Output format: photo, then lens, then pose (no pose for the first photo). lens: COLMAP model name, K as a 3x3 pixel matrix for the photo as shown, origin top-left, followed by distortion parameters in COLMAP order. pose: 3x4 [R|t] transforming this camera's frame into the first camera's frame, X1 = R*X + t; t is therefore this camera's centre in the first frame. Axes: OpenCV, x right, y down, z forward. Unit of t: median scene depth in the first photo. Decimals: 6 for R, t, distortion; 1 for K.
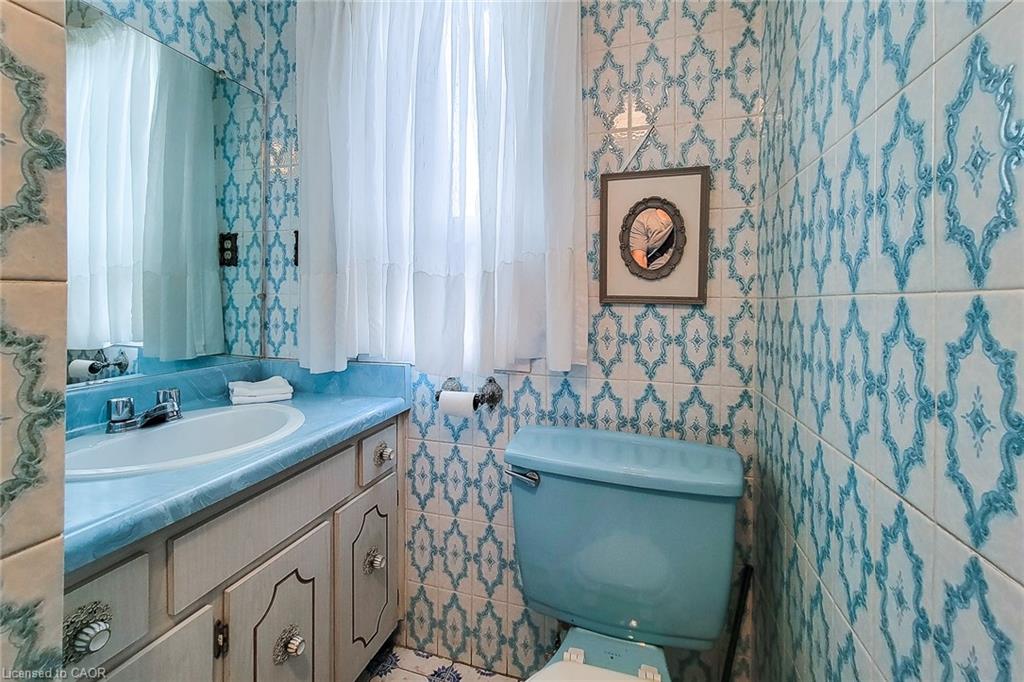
lens RADIAL K [[437.3, 0, 503.0], [0, 437.3, 300.1], [0, 0, 1]] dist [0.003965, 0.000423]
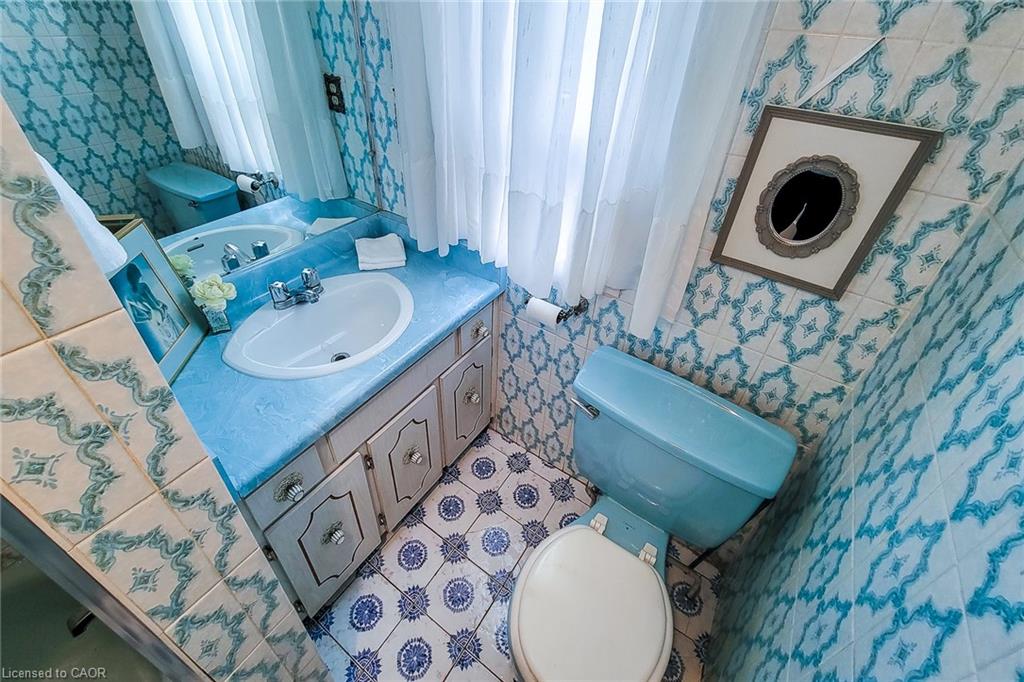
lens RADIAL K [[437.3, 0, 505.1], [0, 437.3, 293.7], [0, 0, 1]] dist [0.003965, 0.000423]
pose [[0.957285, 0.190281, -0.217712, 0.031355], [-0.035295, 0.824216, 0.565174, -0.414787], [0.286984, -0.533349, 0.795726, 0.145836]]
